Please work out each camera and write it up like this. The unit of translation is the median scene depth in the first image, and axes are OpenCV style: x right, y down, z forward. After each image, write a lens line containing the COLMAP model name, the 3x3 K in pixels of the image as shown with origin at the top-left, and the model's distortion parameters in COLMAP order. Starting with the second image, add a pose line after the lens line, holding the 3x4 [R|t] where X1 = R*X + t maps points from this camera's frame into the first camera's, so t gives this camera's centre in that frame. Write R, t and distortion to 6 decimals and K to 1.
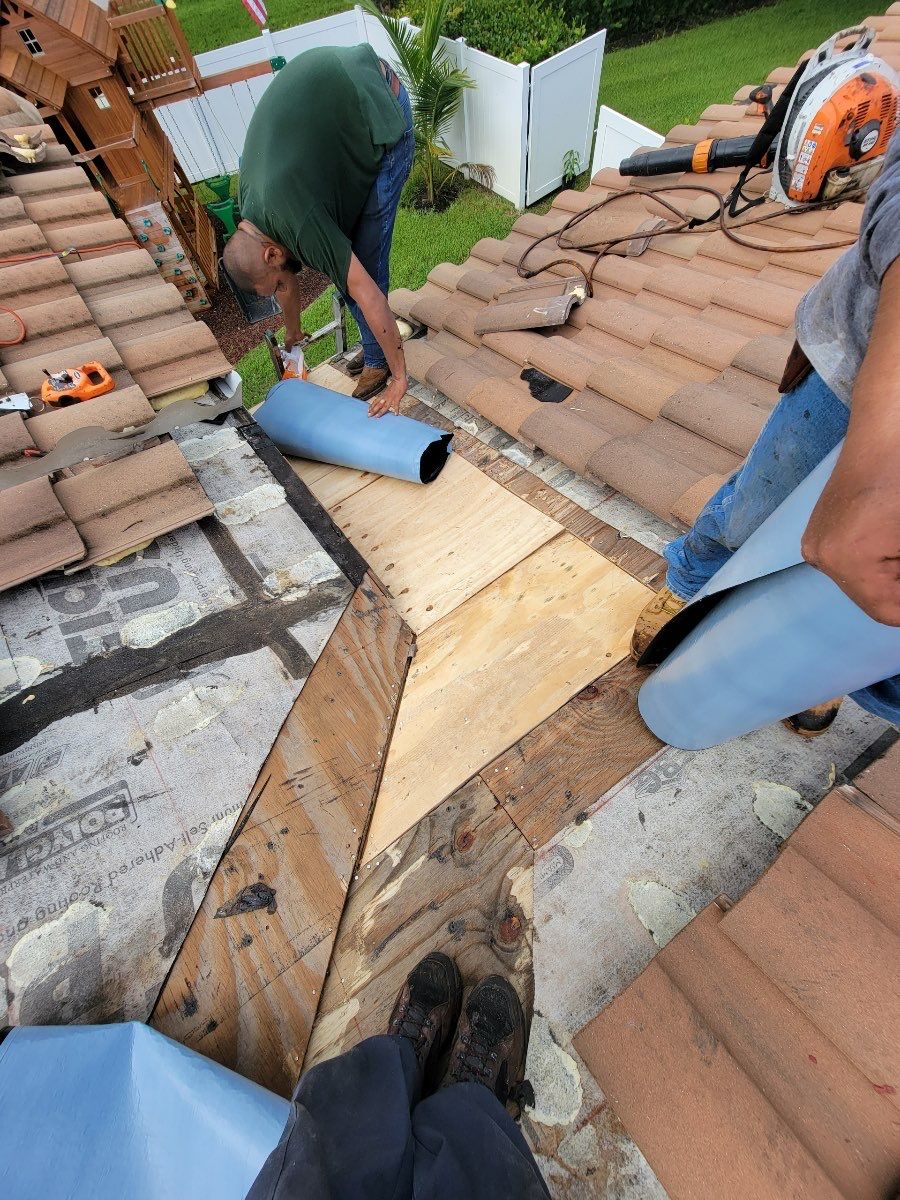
lens RADIAL K [[514.4, 0, 453.1], [0, 514.4, 603.9], [0, 0, 1]] dist [0.001939, 0.000193]
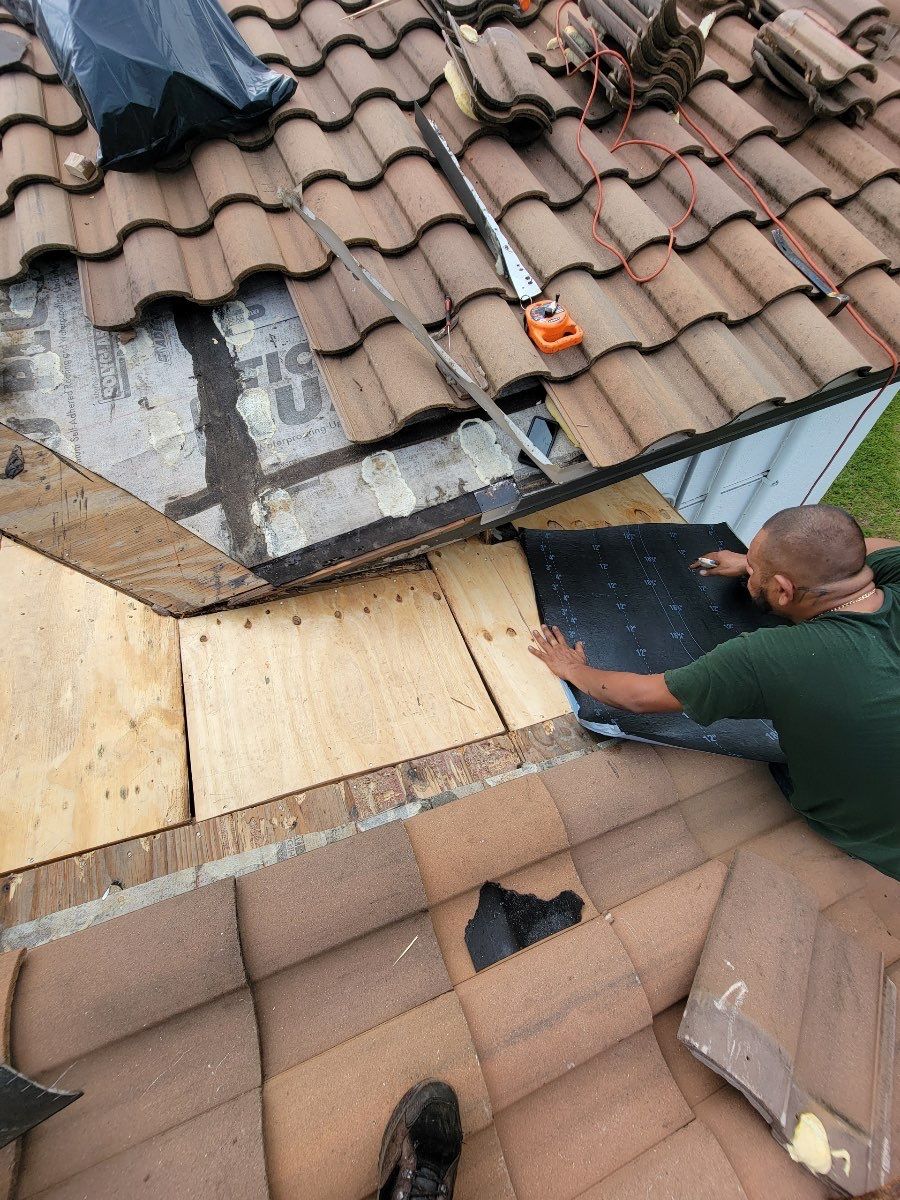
lens RADIAL K [[490.2, 0, 447.7], [0, 490.2, 603.8], [0, 0, 1]] dist [0.000198, -0.002915]
pose [[-0.254262, 0.874835, -0.412327, 0.158978], [-0.824448, 0.026821, 0.565302, -0.898212], [0.505605, 0.483677, 0.714437, 0.598429]]
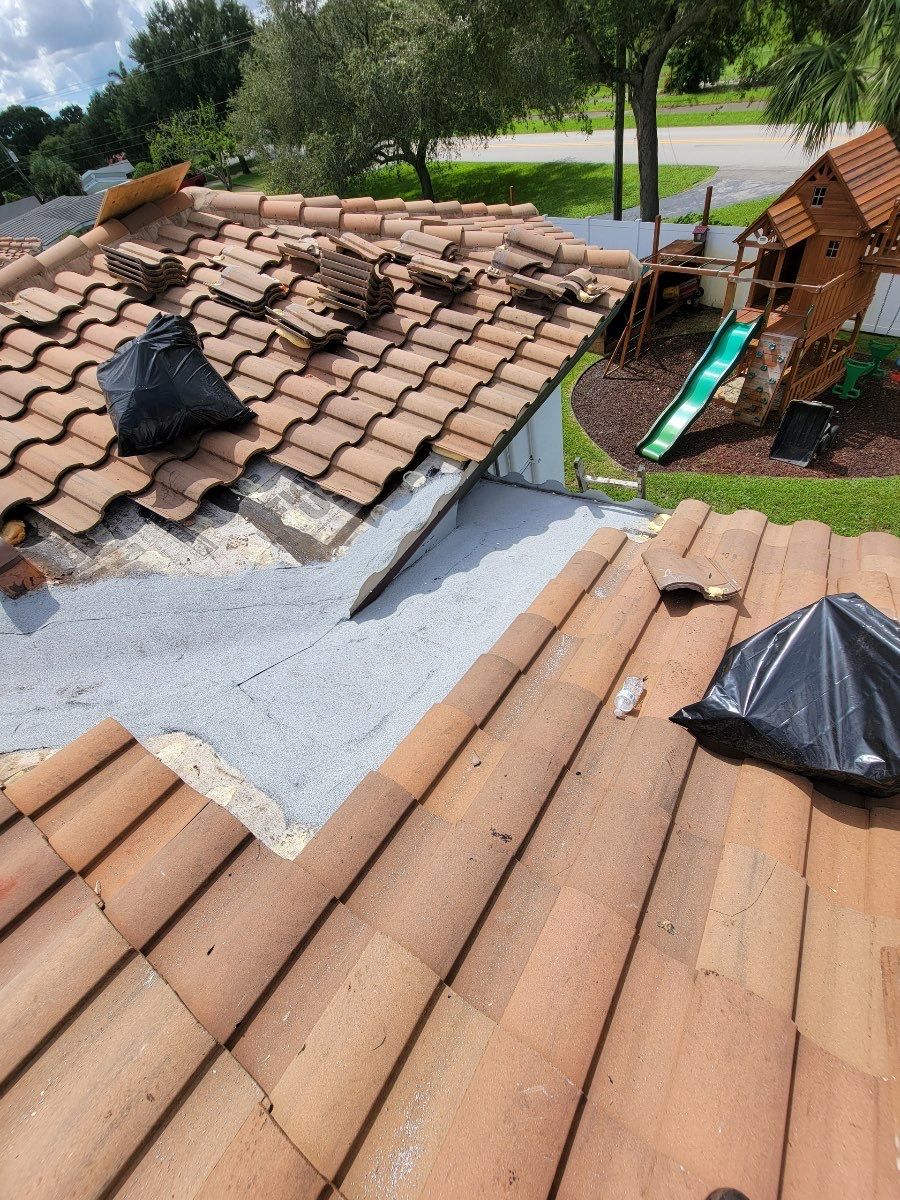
lens RADIAL K [[511.4, 0, 444.9], [0, 511.4, 602.3], [0, 0, 1]] dist [0.021895, -0.000029]
pose [[0.373110, 0.710344, -0.596825, 0.984428], [-0.767592, 0.597675, 0.231489, -0.629590], [0.521145, 0.371747, 0.768253, -0.095555]]
